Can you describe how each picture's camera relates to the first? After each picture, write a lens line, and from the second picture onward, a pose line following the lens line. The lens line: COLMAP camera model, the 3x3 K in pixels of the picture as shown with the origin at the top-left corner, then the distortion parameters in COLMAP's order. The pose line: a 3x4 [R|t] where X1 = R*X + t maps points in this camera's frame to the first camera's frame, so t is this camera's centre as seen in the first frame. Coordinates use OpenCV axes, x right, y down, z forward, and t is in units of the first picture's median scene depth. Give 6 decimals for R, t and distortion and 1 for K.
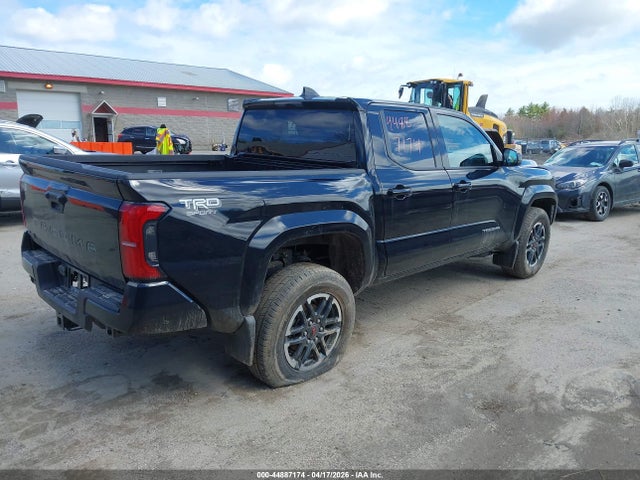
lens RADIAL K [[511.9, 0, 323.0], [0, 511.9, 241.1], [0, 0, 1]] dist [0.002782, -0.004982]
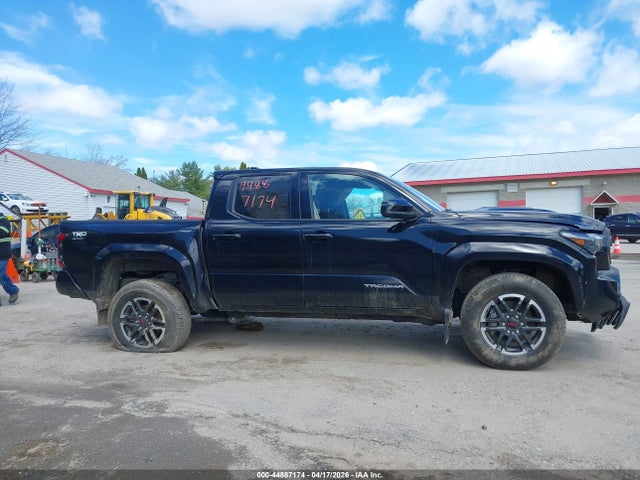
lens RADIAL K [[511.9, 0, 323.0], [0, 511.9, 241.1], [0, 0, 1]] dist [0.002782, -0.004982]
pose [[0.476958, -0.015087, -0.878797, 1.511071], [-0.149576, 0.983874, -0.098072, 0.004963], [0.866105, 0.178223, 0.467010, 0.666973]]
